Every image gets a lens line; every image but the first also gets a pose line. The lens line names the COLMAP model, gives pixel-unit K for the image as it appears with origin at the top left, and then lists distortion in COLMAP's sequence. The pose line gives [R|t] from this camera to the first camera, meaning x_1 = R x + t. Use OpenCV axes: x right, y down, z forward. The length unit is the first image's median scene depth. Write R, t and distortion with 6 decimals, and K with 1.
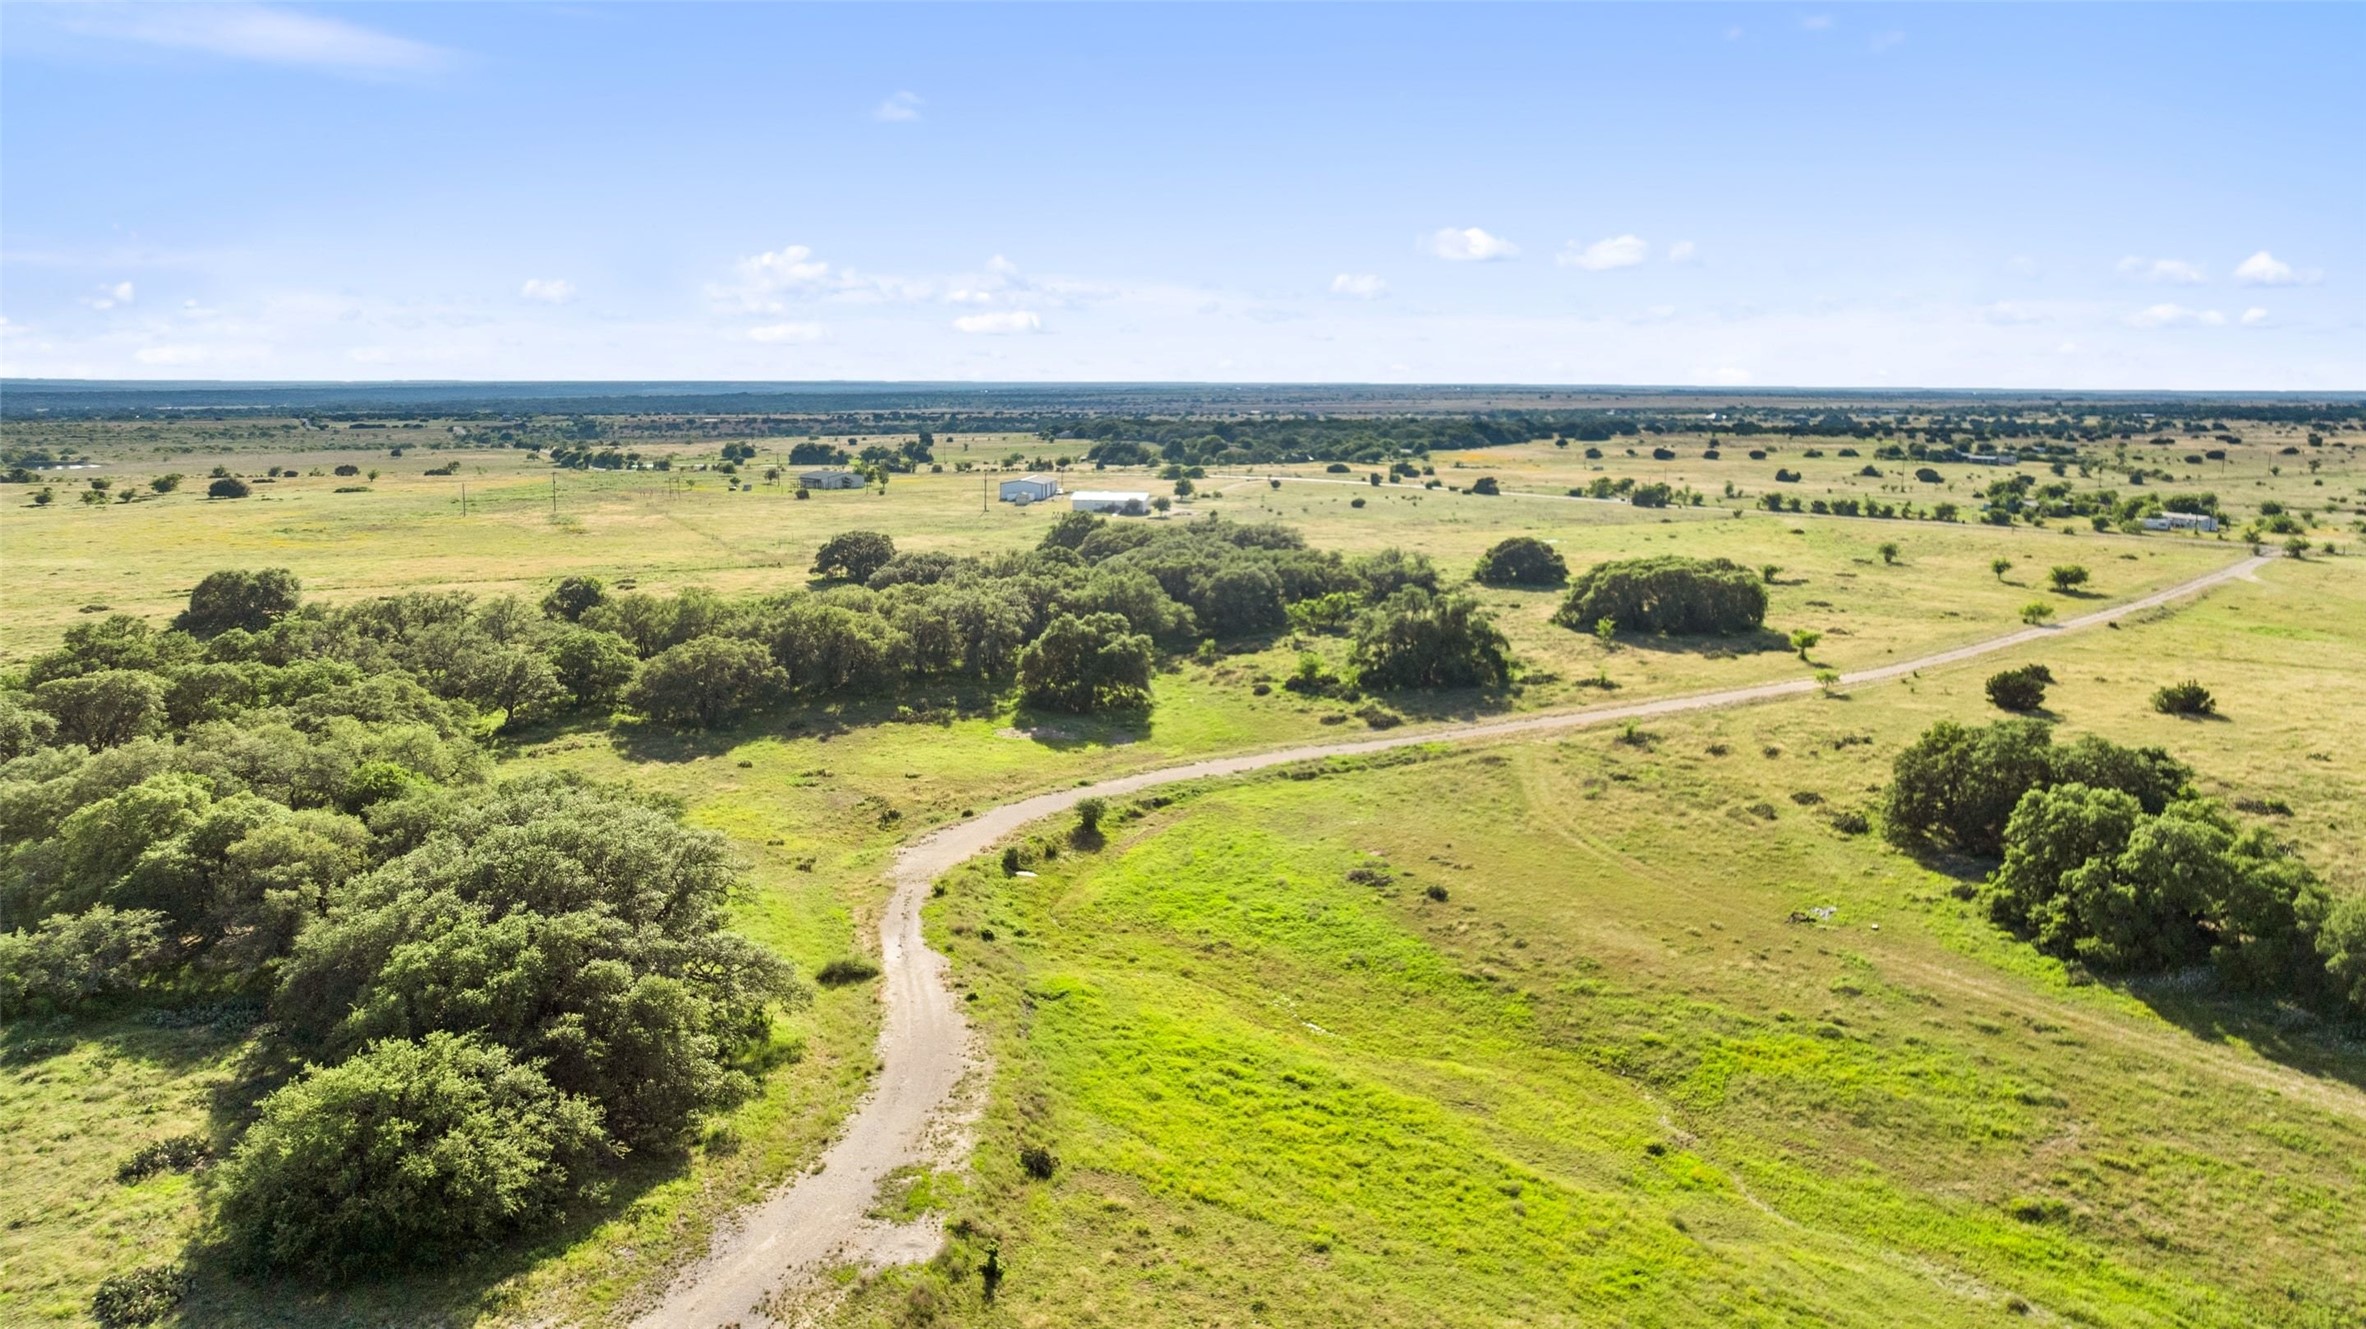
lens RADIAL K [[1669.0, 0, 1192.3], [0, 1669.0, 655.9], [0, 0, 1]] dist [-0.021403, 0.019960]
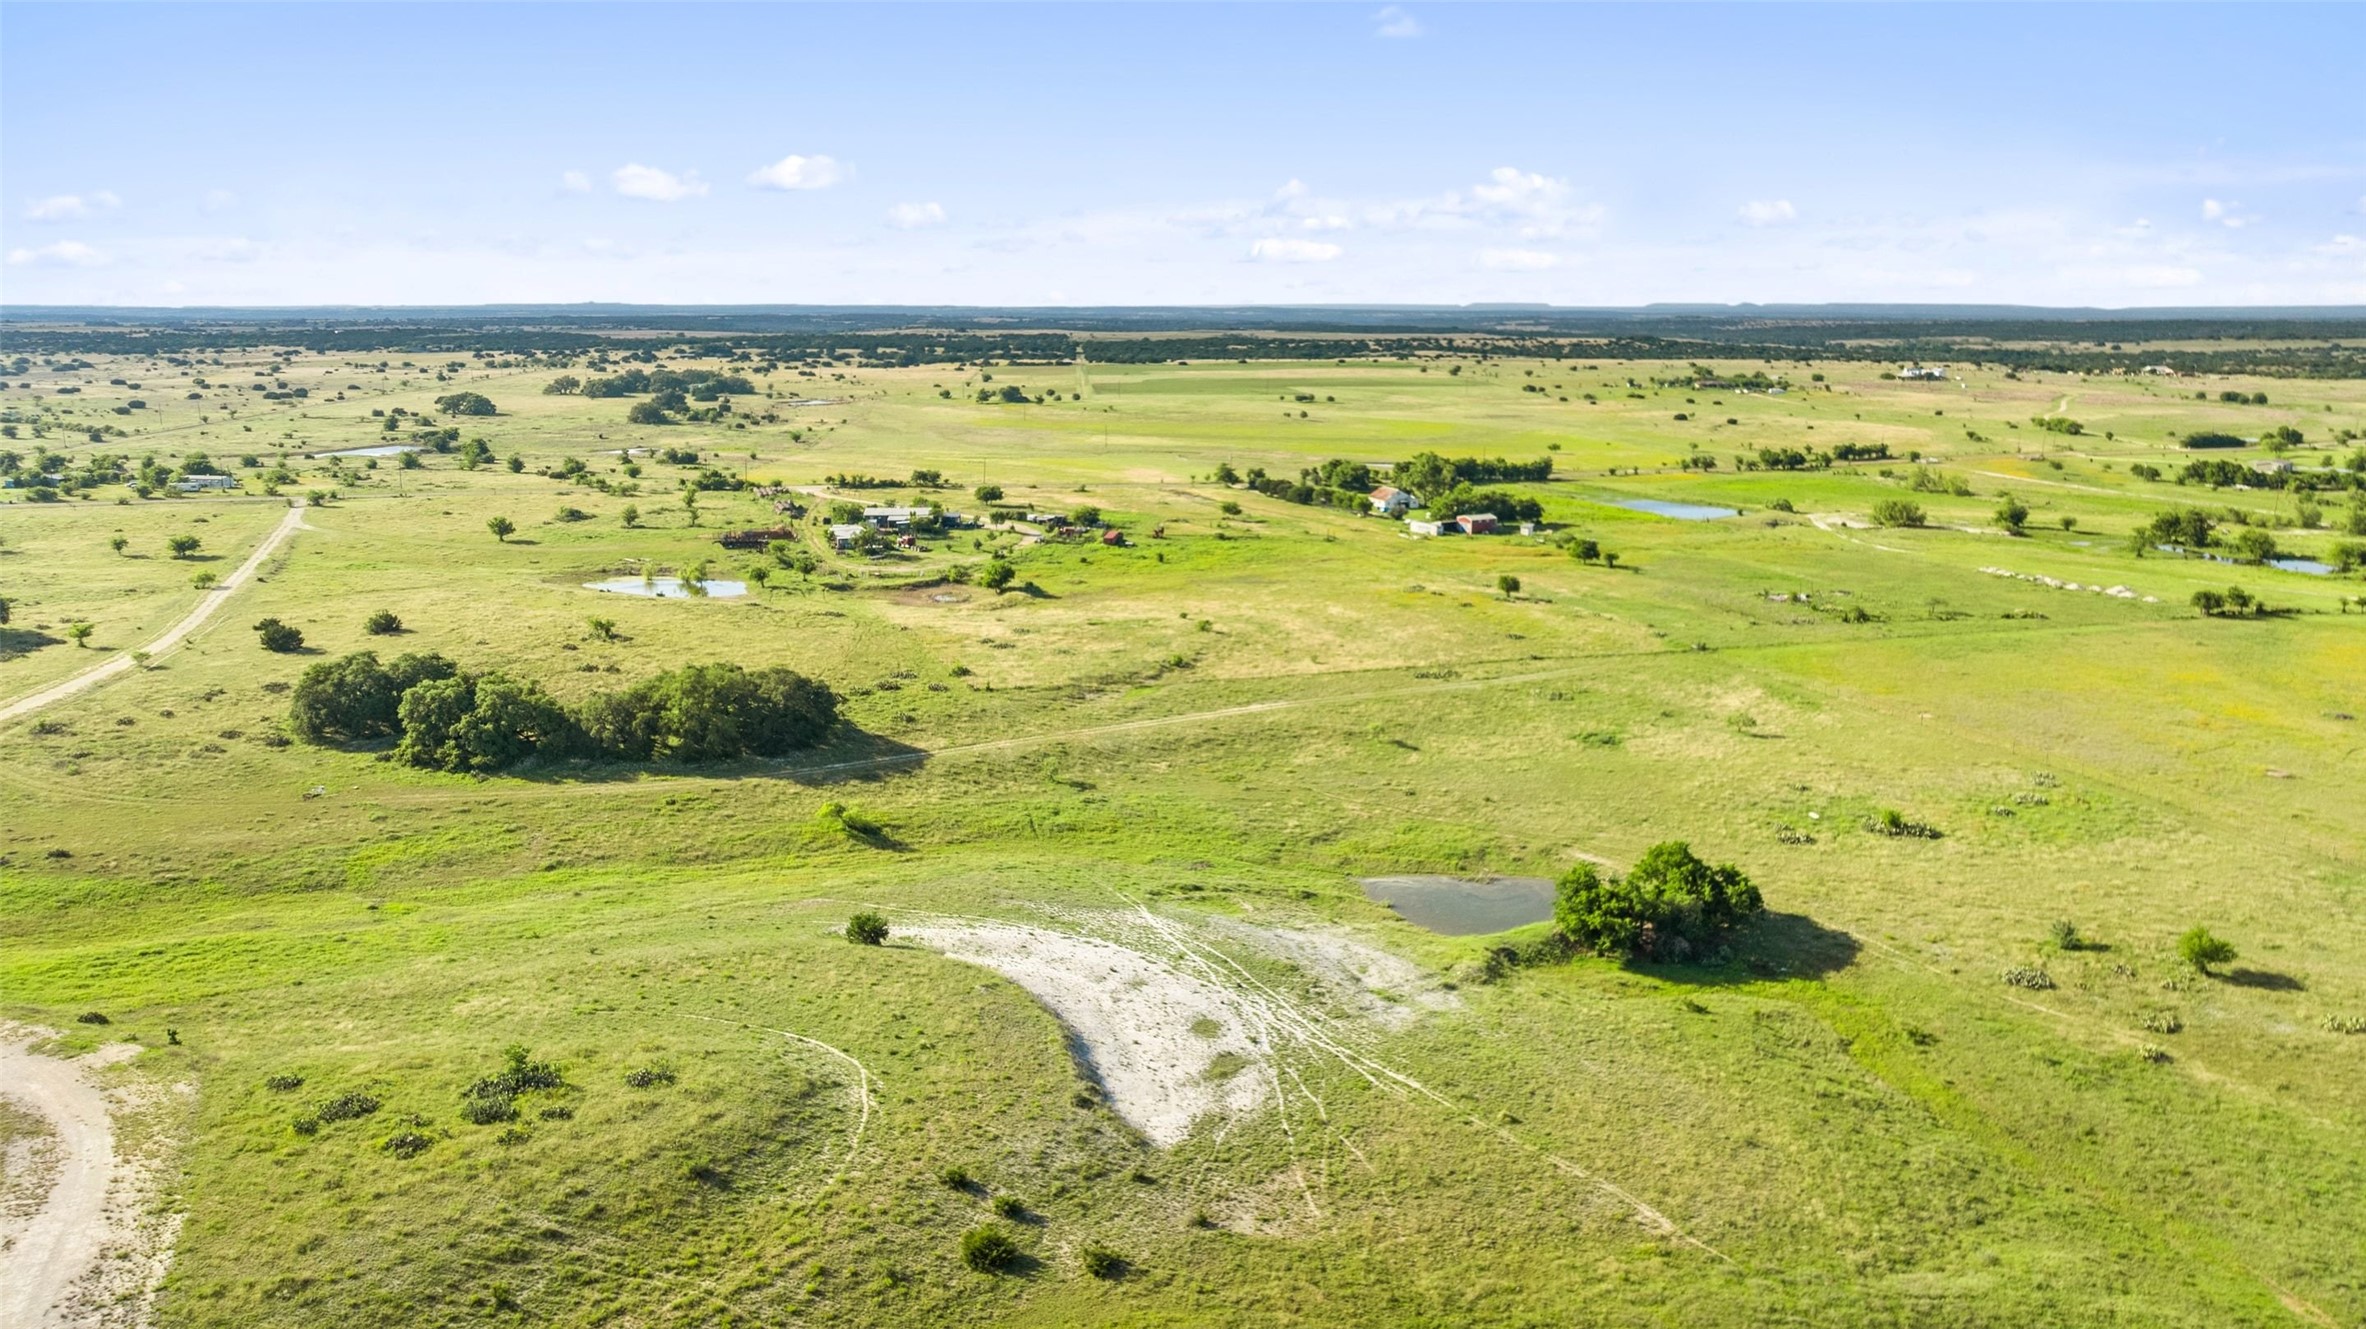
lens RADIAL K [[1669.0, 0, 1185.9], [0, 1669.0, 731.5], [0, 0, 1]] dist [-0.021403, 0.019960]
pose [[0.403699, -0.232282, 0.884914, -0.483078], [0.148126, 0.971066, 0.187321, -0.054904], [-0.902821, 0.055457, 0.426426, -0.316170]]
